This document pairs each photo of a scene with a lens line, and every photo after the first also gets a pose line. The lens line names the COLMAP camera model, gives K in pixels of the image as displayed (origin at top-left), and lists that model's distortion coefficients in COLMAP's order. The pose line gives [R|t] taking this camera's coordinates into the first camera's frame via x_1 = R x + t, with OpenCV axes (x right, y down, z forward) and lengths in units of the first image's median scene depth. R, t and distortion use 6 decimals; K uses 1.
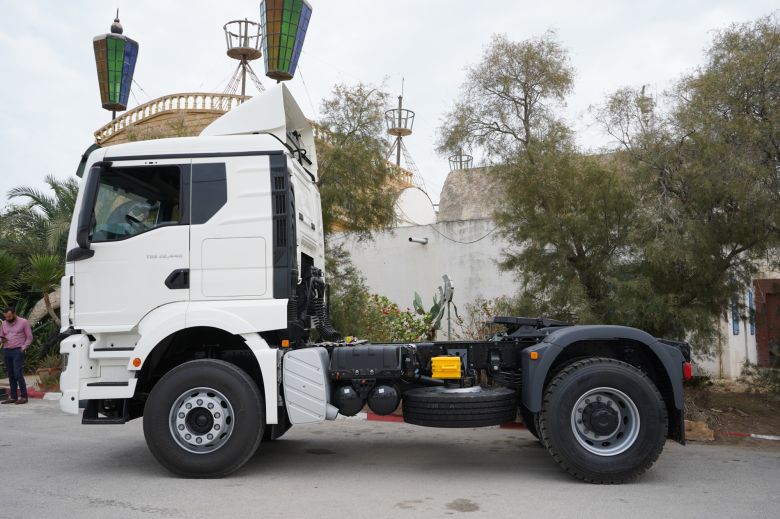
lens RADIAL K [[730.5, 0, 390.0], [0, 730.5, 259.5], [0, 0, 1]] dist [-0.007339, 0.000171]
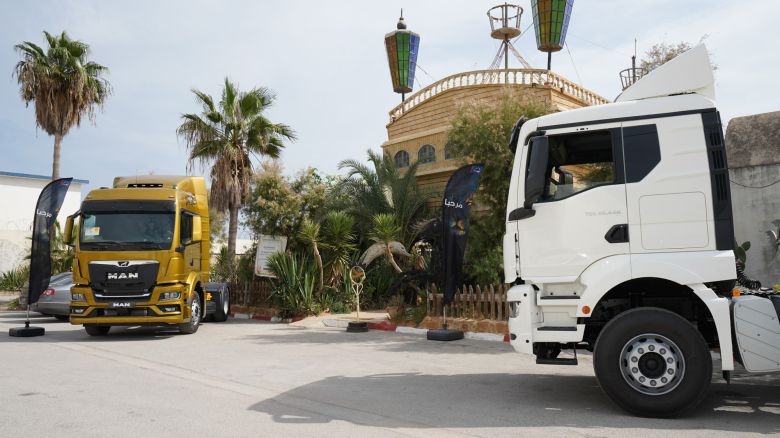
lens RADIAL K [[618.5, 0, 390.7], [0, 618.5, 216.9], [0, 0, 1]] dist [-0.012032, -0.002734]
pose [[0.951869, -0.034241, -0.304588, -0.307607], [0.038080, 0.999252, 0.006670, -0.016058], [0.304132, -0.017947, 0.952461, 0.018726]]
